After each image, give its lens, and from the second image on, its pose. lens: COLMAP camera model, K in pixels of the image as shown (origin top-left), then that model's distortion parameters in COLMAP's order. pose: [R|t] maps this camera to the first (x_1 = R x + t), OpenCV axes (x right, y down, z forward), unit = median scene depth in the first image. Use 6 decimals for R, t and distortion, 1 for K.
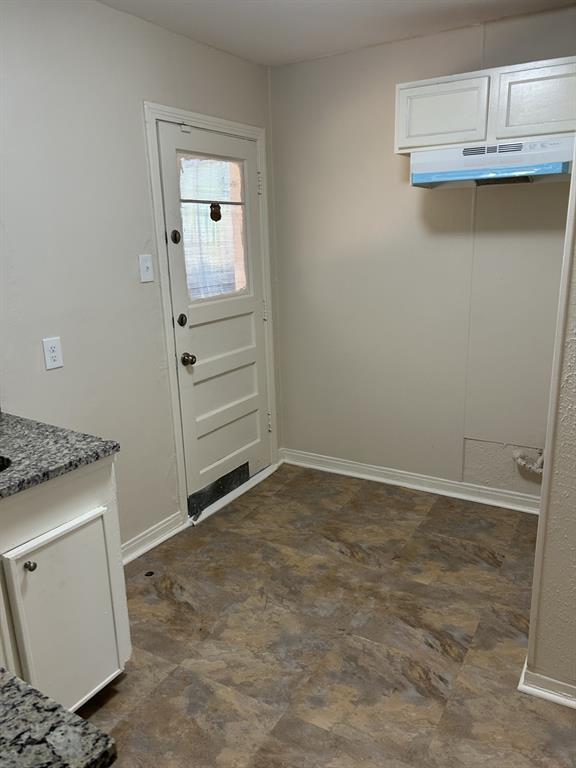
lens RADIAL K [[579.4, 0, 289.7], [0, 579.4, 387.9], [0, 0, 1]] dist [0.079761, -0.086331]
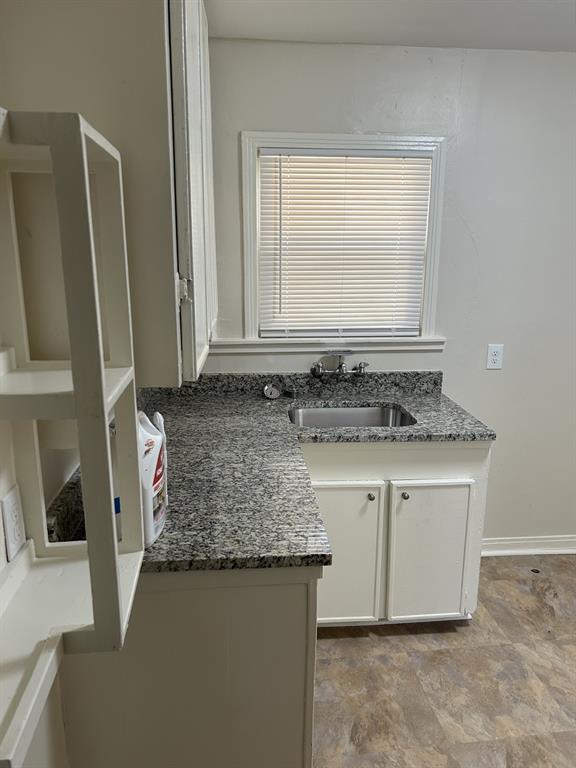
lens RADIAL K [[579.4, 0, 289.7], [0, 579.4, 387.9], [0, 0, 1]] dist [0.079761, -0.086331]
pose [[0.598547, 0.205663, -0.774238, 0.359154], [-0.222410, 0.971150, 0.086029, -0.006844], [0.769594, 0.120706, 0.627020, -0.104110]]
